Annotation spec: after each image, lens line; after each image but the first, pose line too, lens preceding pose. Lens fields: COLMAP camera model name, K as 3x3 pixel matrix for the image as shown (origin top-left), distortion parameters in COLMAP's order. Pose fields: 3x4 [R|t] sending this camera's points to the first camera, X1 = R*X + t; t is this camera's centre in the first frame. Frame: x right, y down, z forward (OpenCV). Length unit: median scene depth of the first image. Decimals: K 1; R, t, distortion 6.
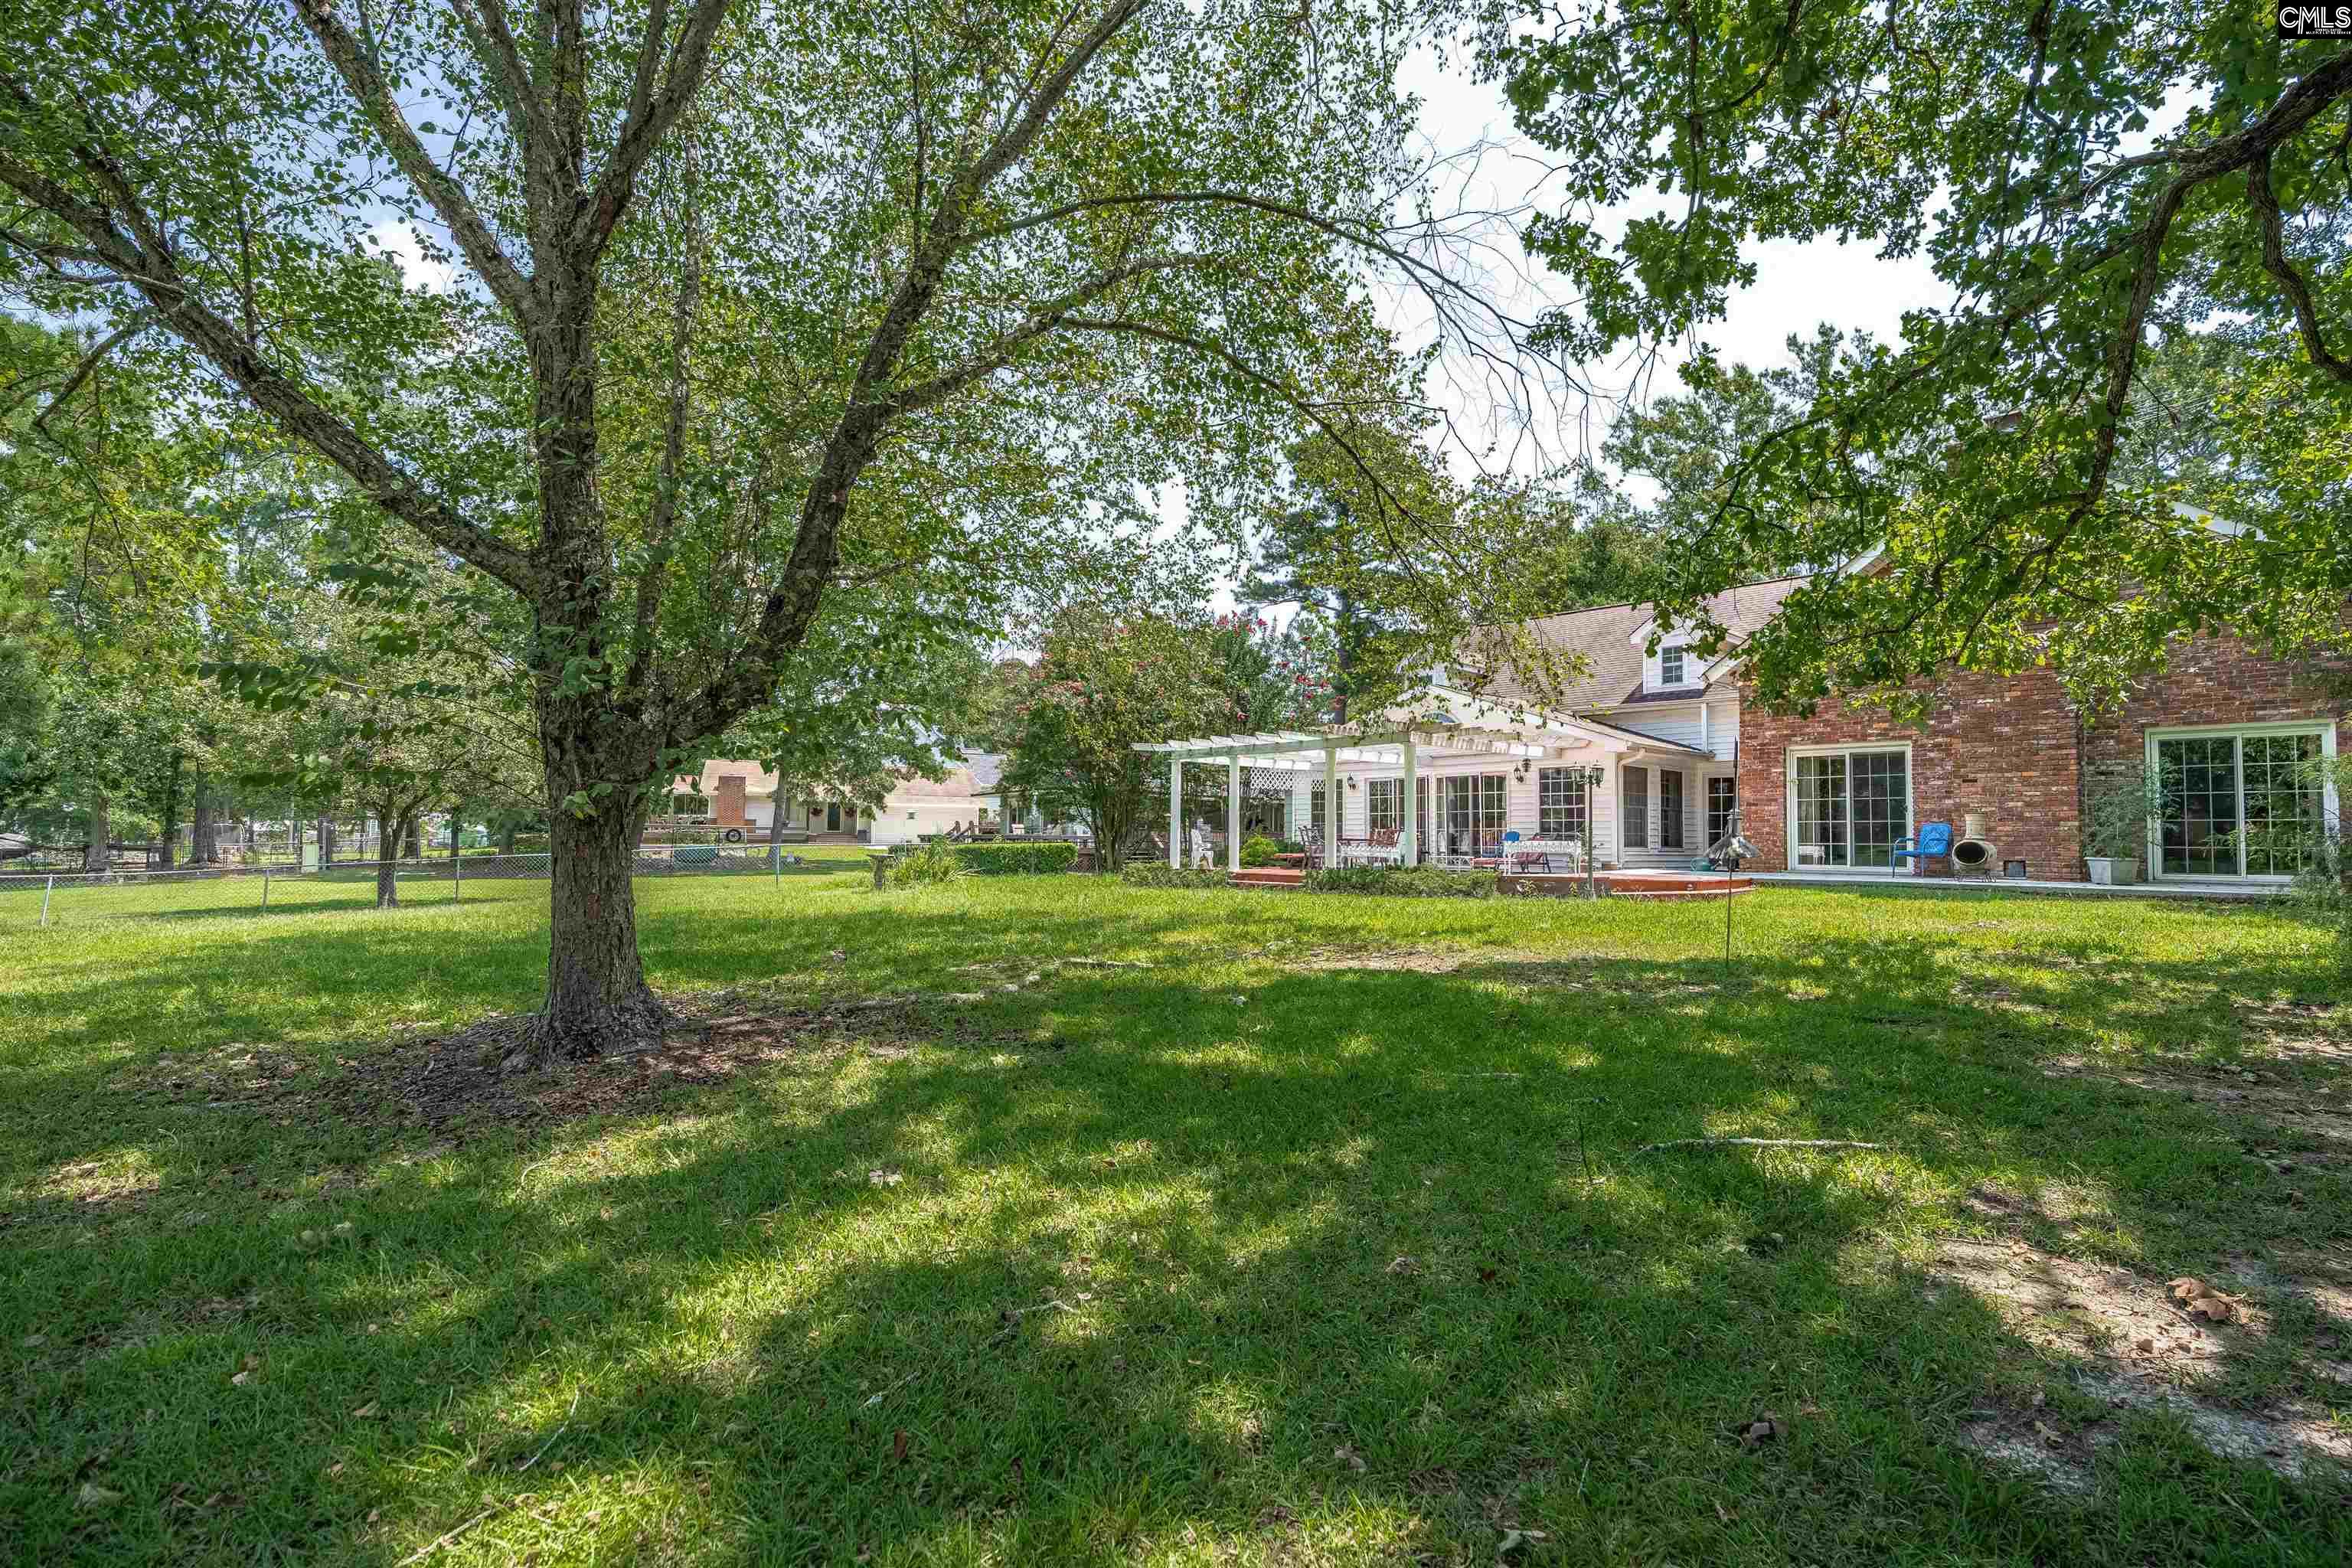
lens RADIAL K [[1104.7, 0, 1211.8], [0, 1104.7, 767.7], [0, 0, 1]] dist [-0.020703, 0.000414]
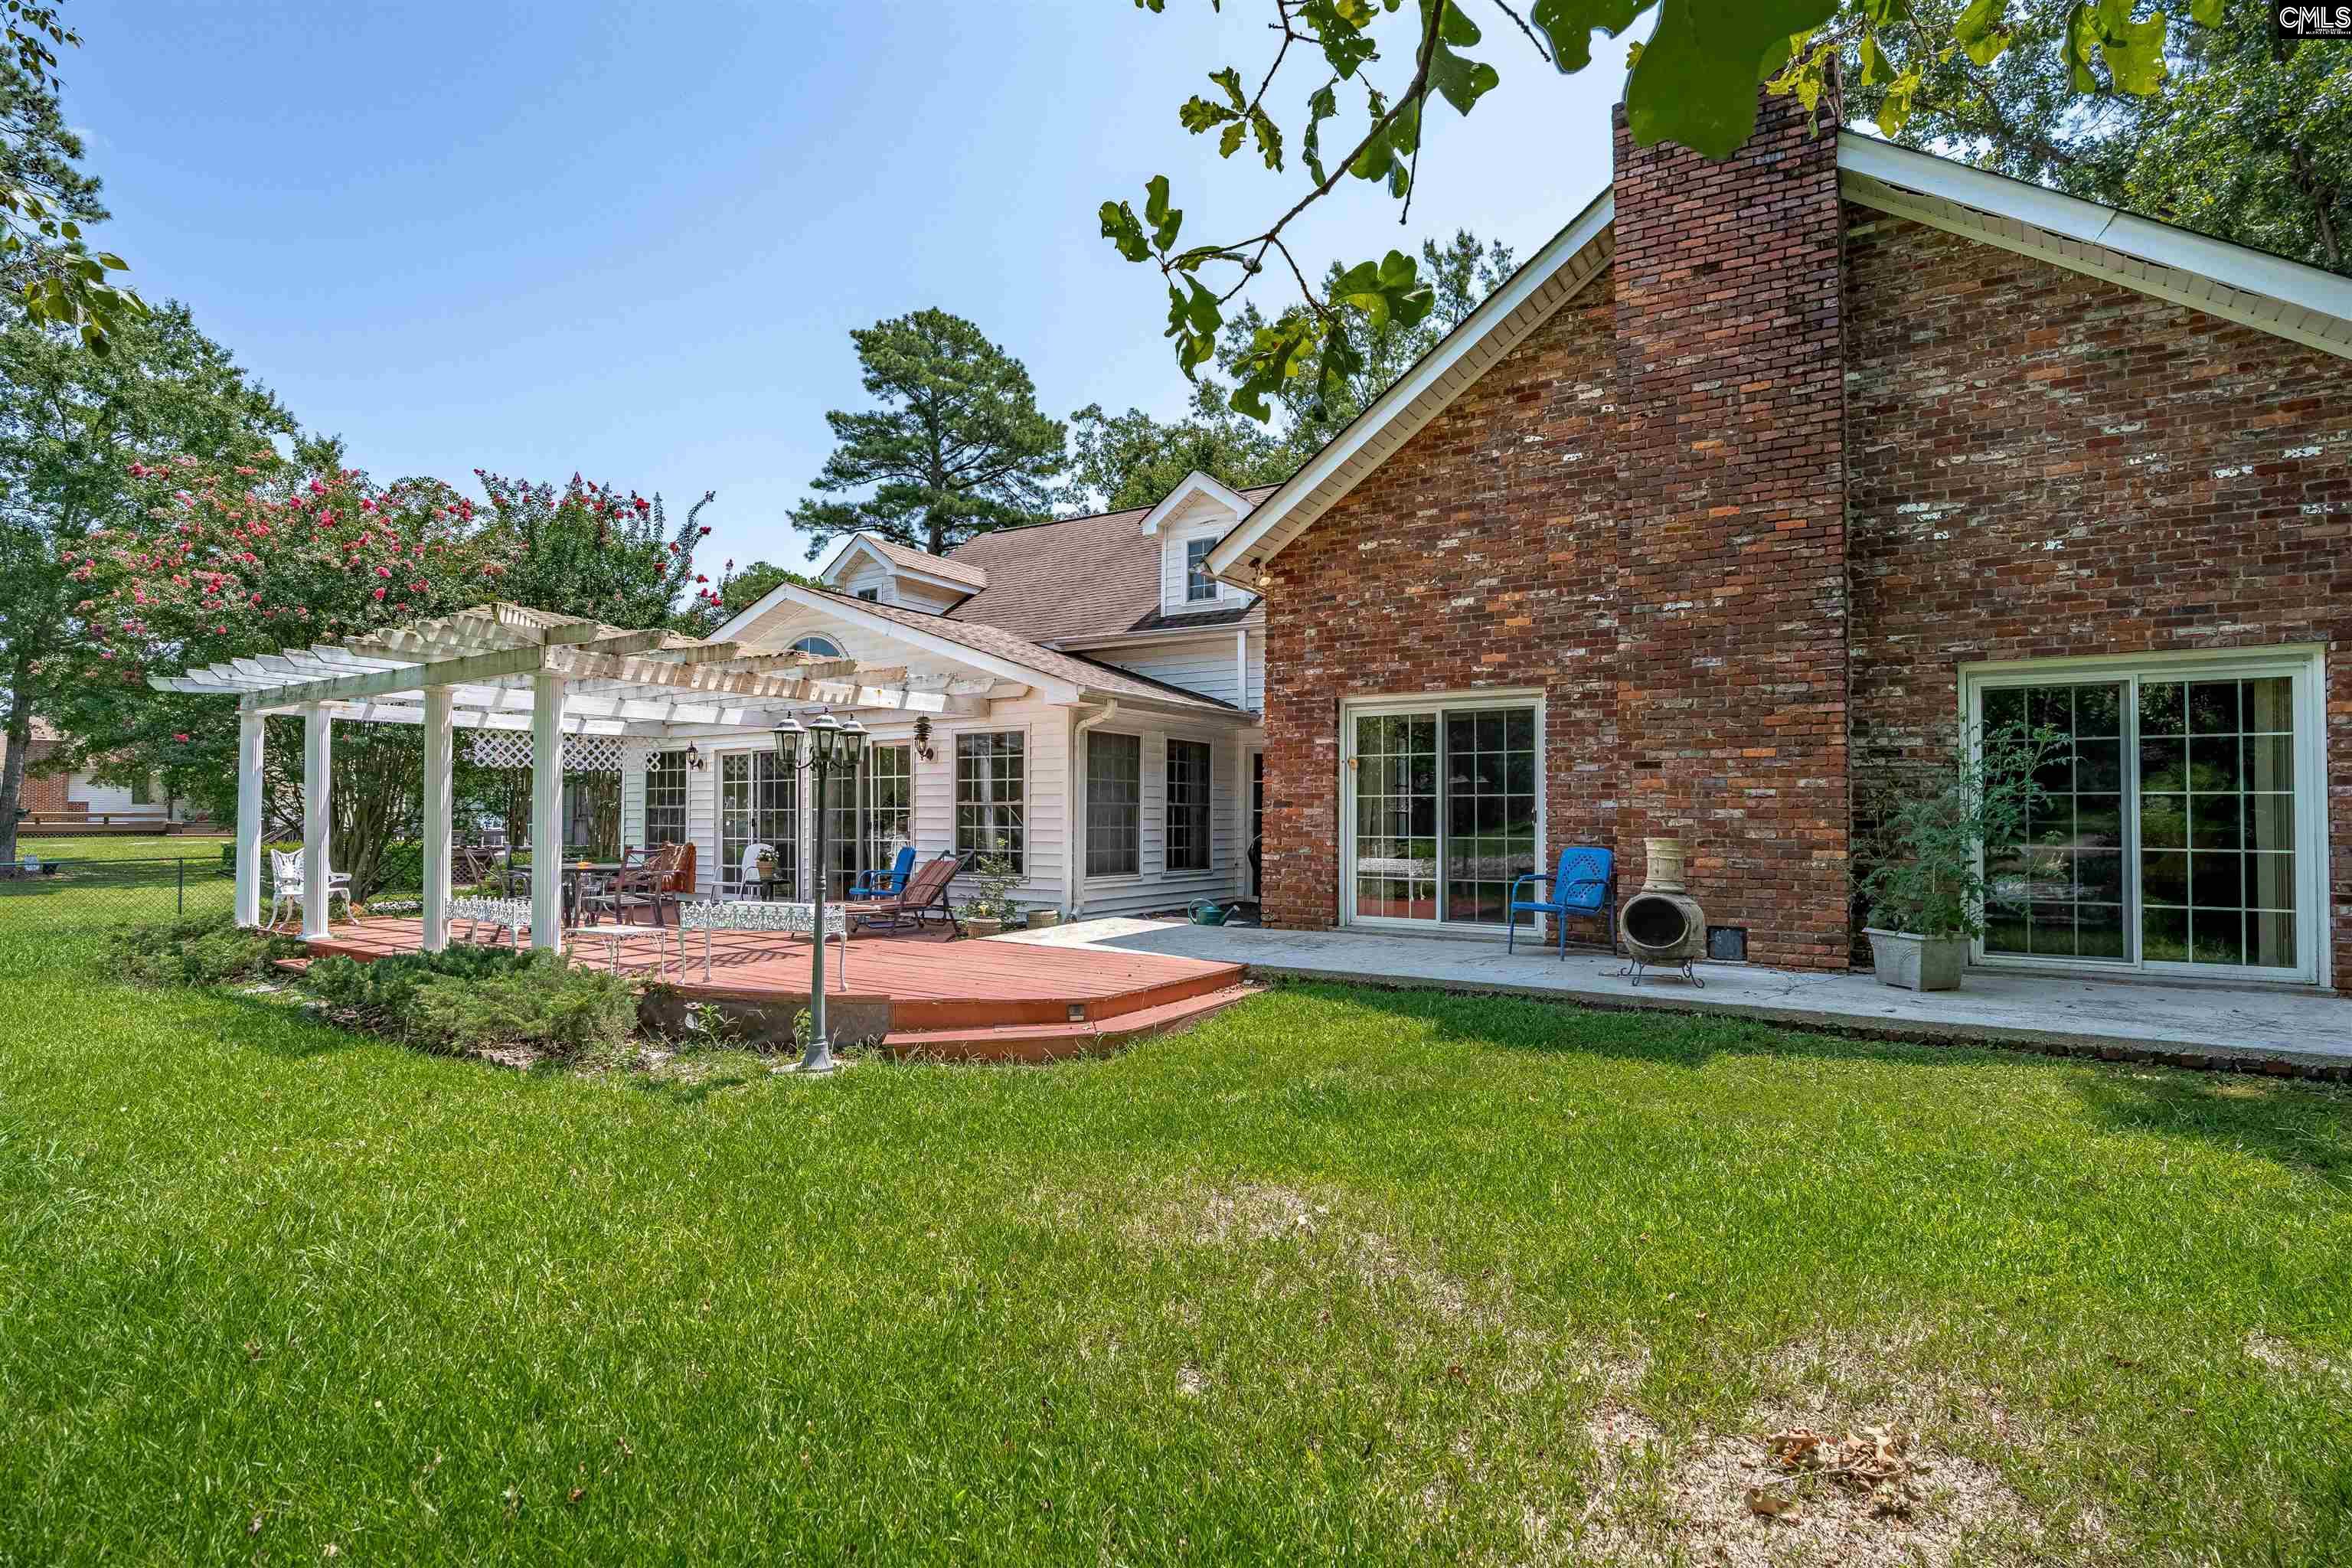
lens RADIAL K [[1104.7, 0, 1178.8], [0, 1104.7, 786.5], [0, 0, 1]] dist [-0.020703, 0.000414]
pose [[0.967939, -0.002948, 0.251168, 0.271366], [-0.008905, 0.998900, 0.046040, 0.000160], [-0.251027, -0.046801, 0.966848, 0.430274]]
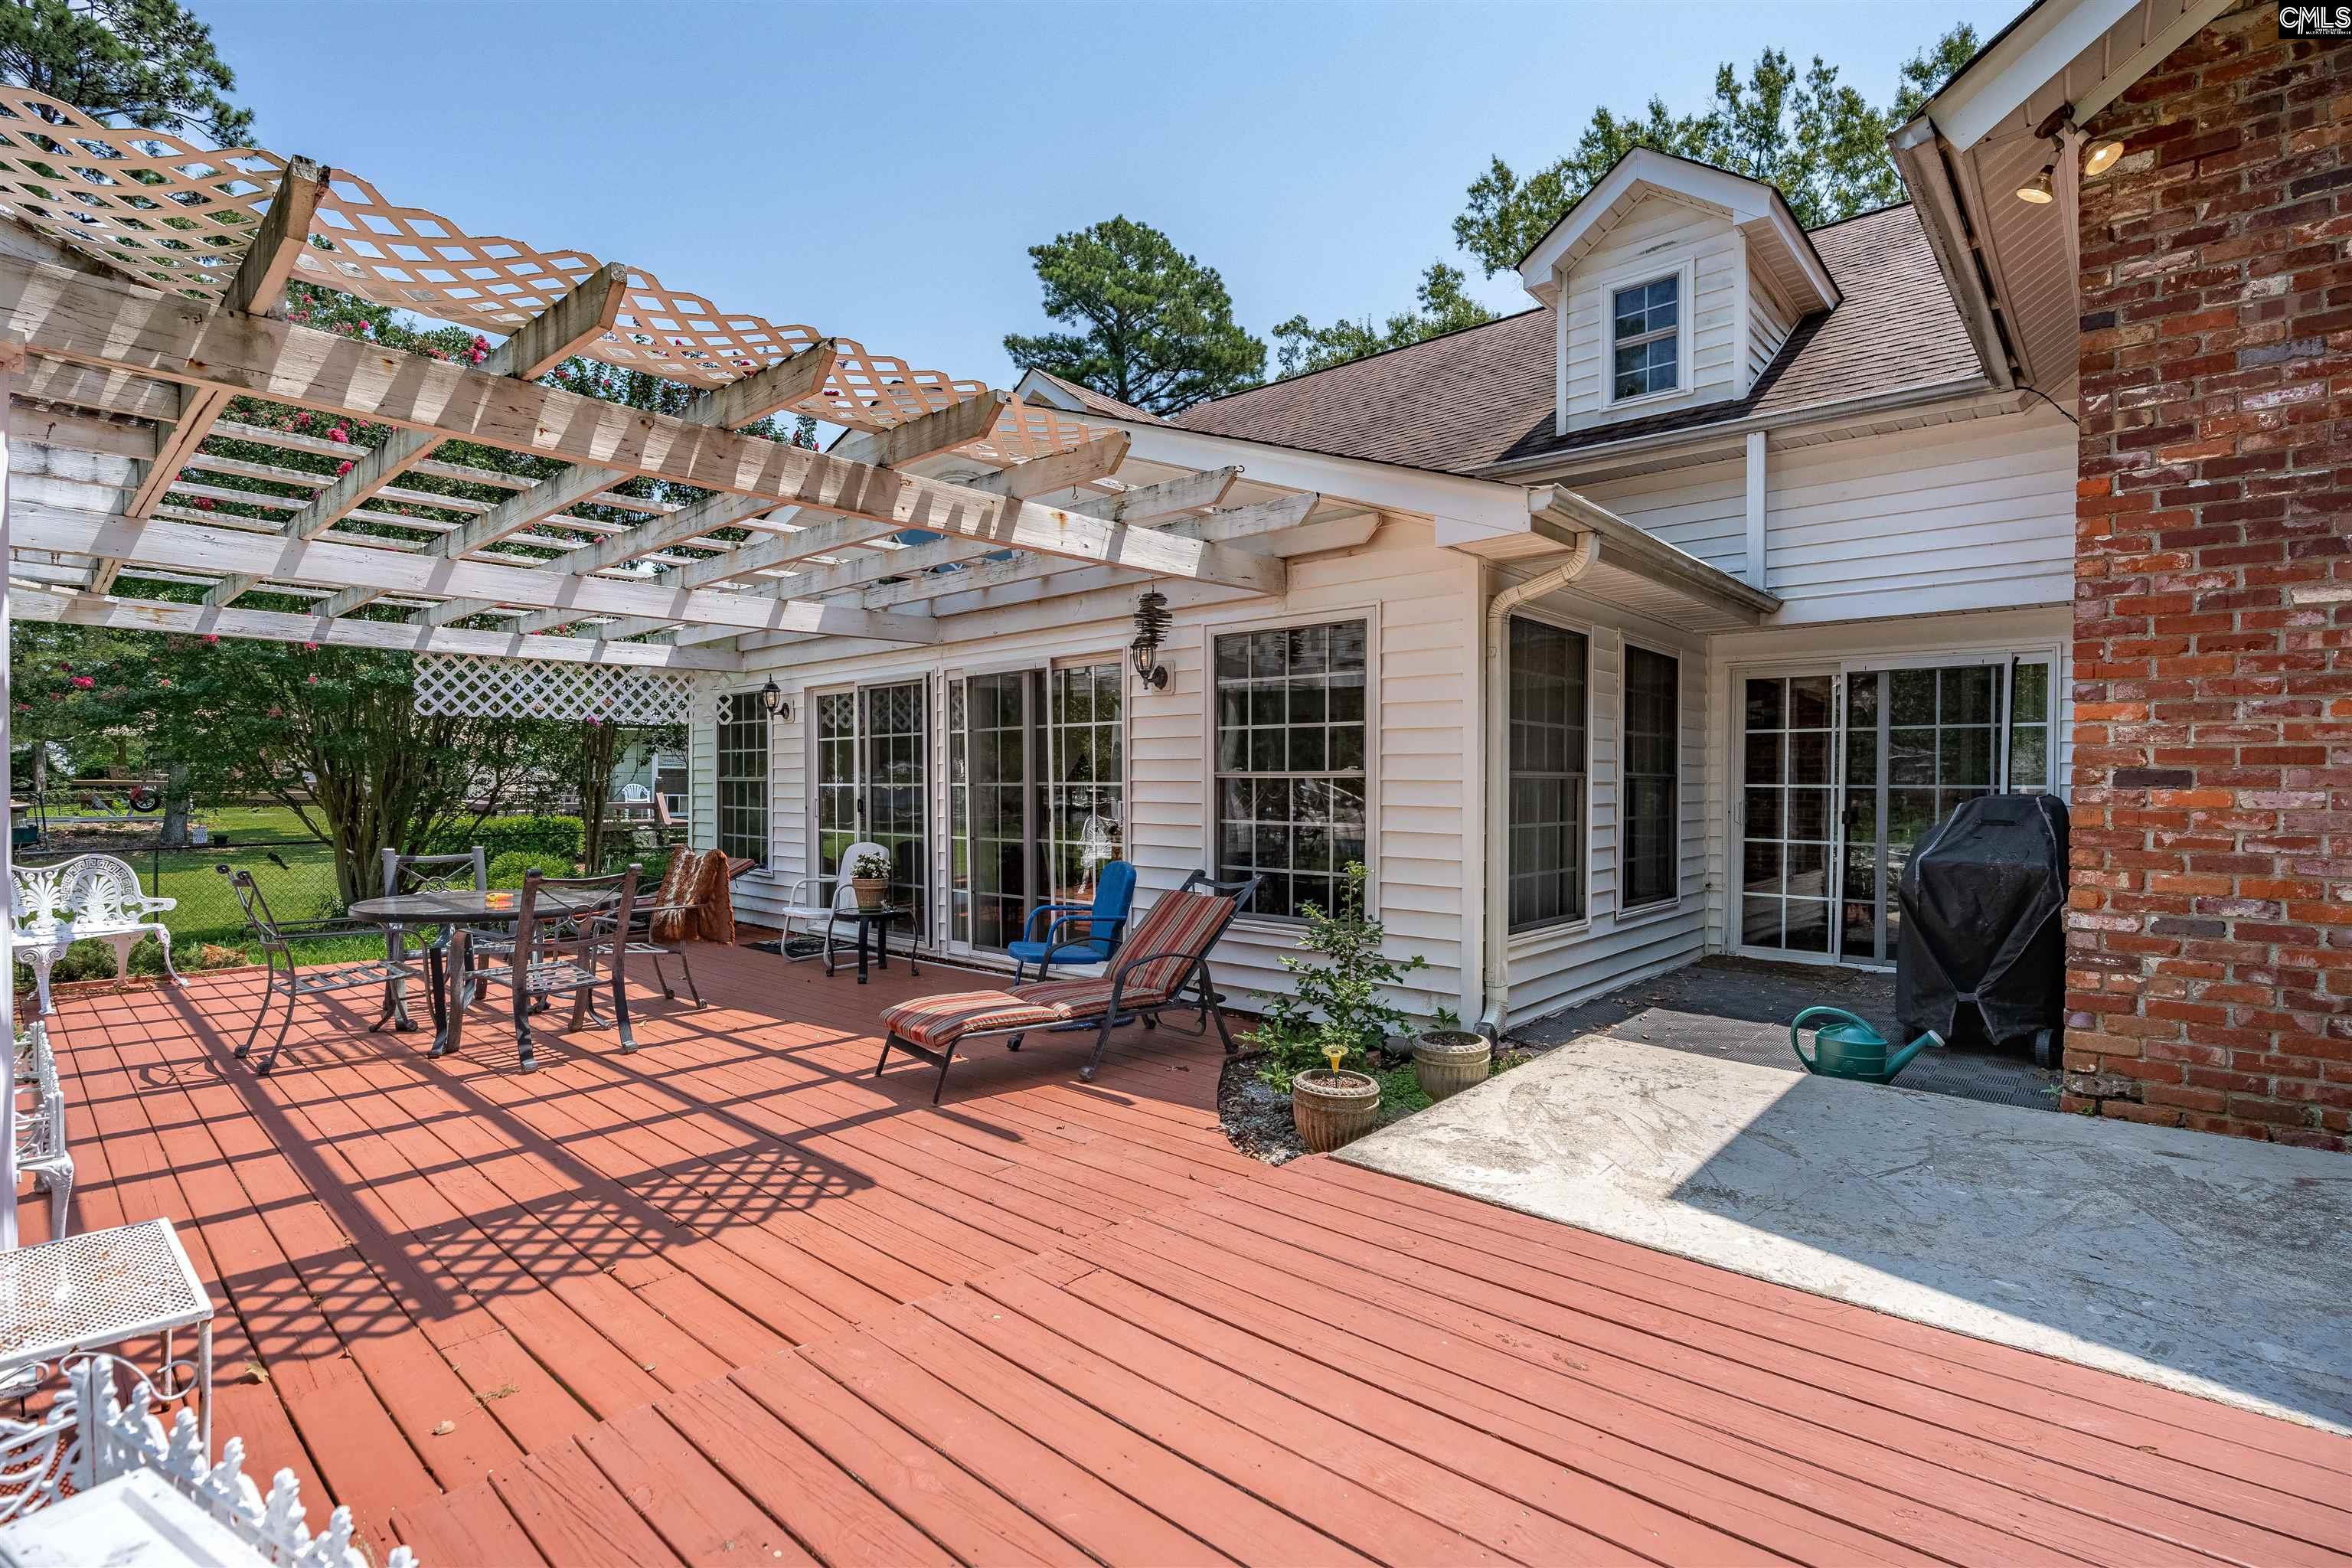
lens RADIAL K [[1104.7, 0, 1175.4], [0, 1104.7, 767.1], [0, 0, 1]] dist [-0.020703, 0.000414]
pose [[0.995936, -0.008342, 0.089672, 0.267731], [0.003028, 0.998240, 0.059225, 0.017575], [-0.090008, -0.058713, 0.994209, 0.734420]]
